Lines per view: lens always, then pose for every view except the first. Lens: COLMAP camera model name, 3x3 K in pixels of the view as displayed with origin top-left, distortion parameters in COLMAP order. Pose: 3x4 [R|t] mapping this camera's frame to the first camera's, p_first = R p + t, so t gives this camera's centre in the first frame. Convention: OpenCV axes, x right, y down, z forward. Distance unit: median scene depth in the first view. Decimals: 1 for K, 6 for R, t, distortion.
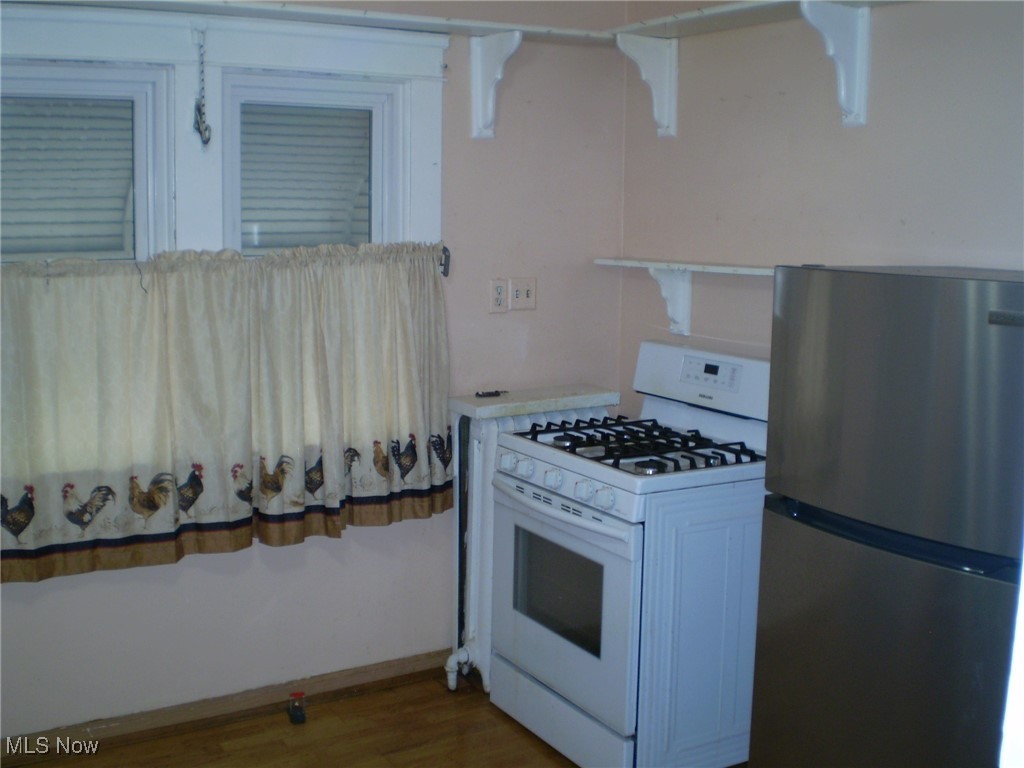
lens RADIAL K [[1134.9, 0, 512.0], [0, 1134.9, 384.0], [0, 0, 1]] dist [-0.062207, -0.205530]
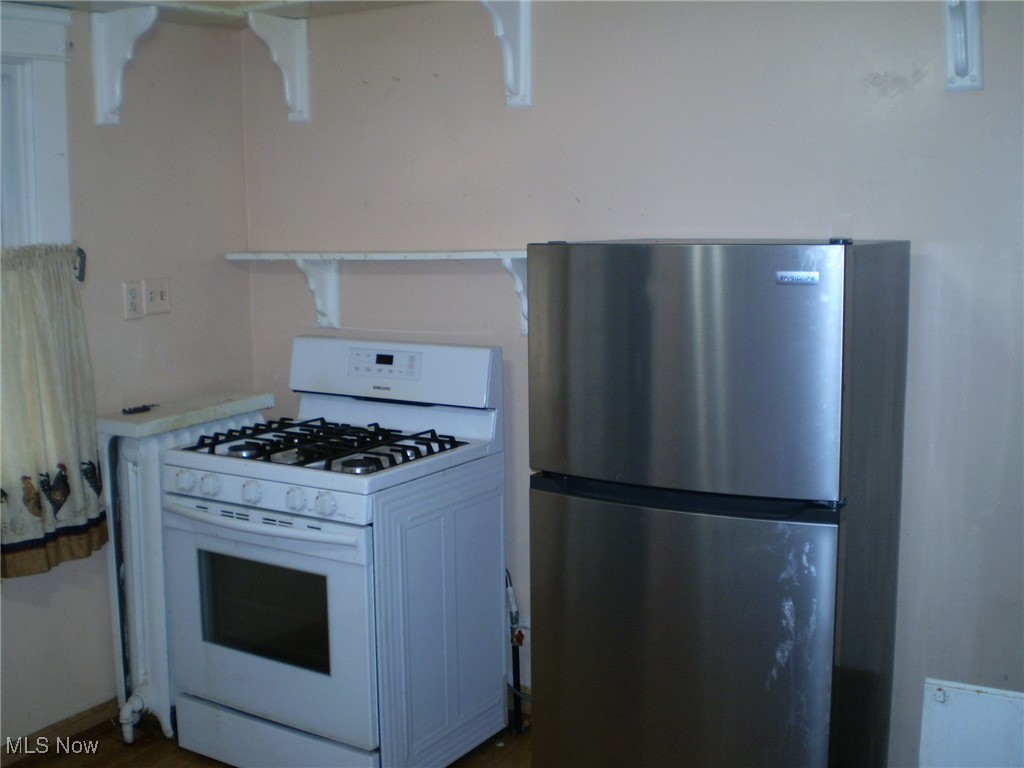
lens RADIAL K [[1134.9, 0, 512.0], [0, 1134.9, 384.0], [0, 0, 1]] dist [-0.062207, -0.205530]
pose [[0.892416, -0.094640, 0.441176, -0.152507], [0.094360, 0.995281, 0.022632, -0.003621], [-0.441236, 0.021432, 0.897135, 0.077002]]
